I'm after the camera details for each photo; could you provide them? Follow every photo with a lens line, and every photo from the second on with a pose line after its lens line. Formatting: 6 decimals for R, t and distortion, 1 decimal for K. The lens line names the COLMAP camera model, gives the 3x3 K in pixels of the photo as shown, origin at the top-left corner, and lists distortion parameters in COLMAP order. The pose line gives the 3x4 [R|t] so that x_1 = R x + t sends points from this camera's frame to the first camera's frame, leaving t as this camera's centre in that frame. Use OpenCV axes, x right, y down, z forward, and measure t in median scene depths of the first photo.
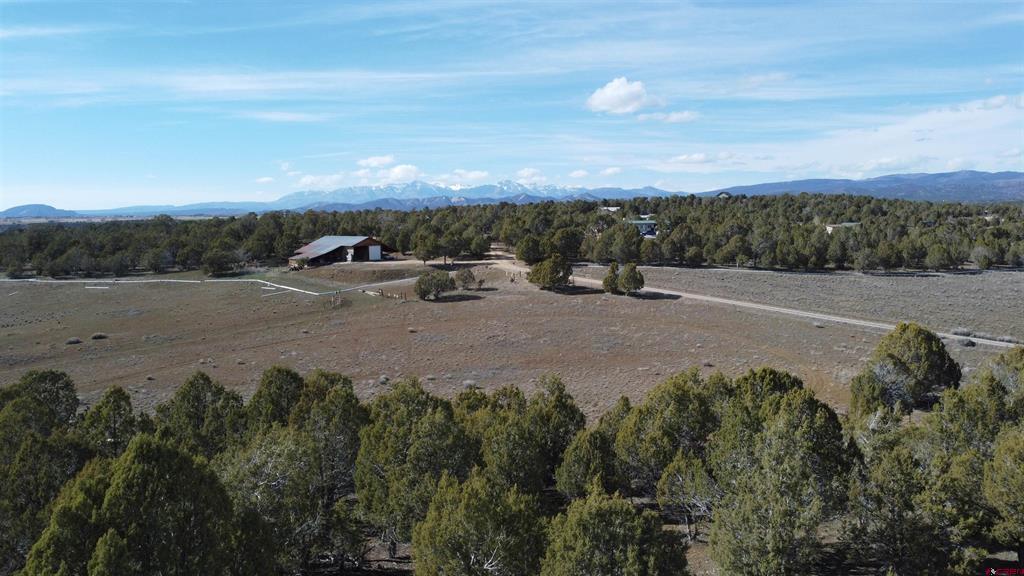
lens RADIAL K [[777.7, 0, 512.0], [0, 777.7, 288.0], [0, 0, 1]] dist [0.001543, -0.001855]
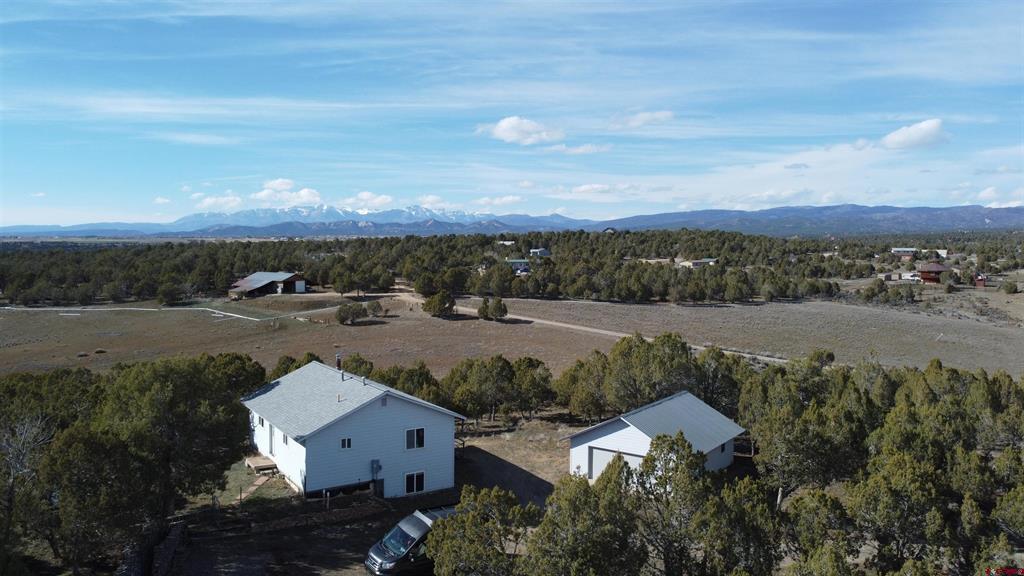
lens RADIAL K [[777.7, 0, 512.0], [0, 777.7, 288.0], [0, 0, 1]] dist [0.001543, -0.001855]
pose [[0.993065, 0.005296, 0.117451, 0.013489], [-0.001454, 0.999462, -0.032769, -0.002802], [-0.117561, 0.032371, 0.992538, -0.280630]]
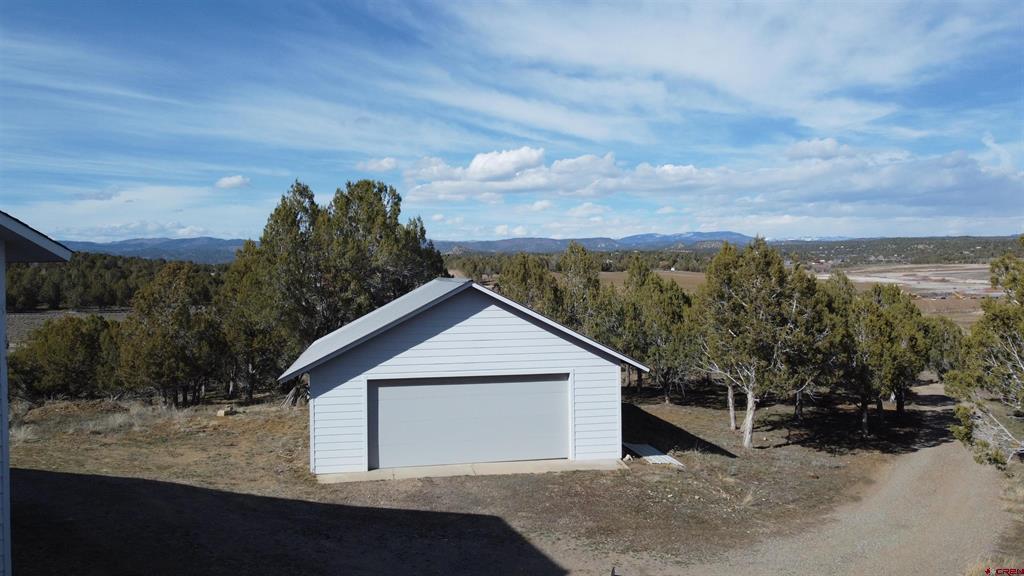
lens RADIAL K [[777.7, 0, 512.0], [0, 777.7, 288.0], [0, 0, 1]] dist [0.001543, -0.001855]
pose [[0.621932, -0.017445, 0.782877, 0.004716], [0.081052, 0.995816, -0.042199, 0.038540], [-0.778865, 0.089699, 0.620744, -0.084436]]
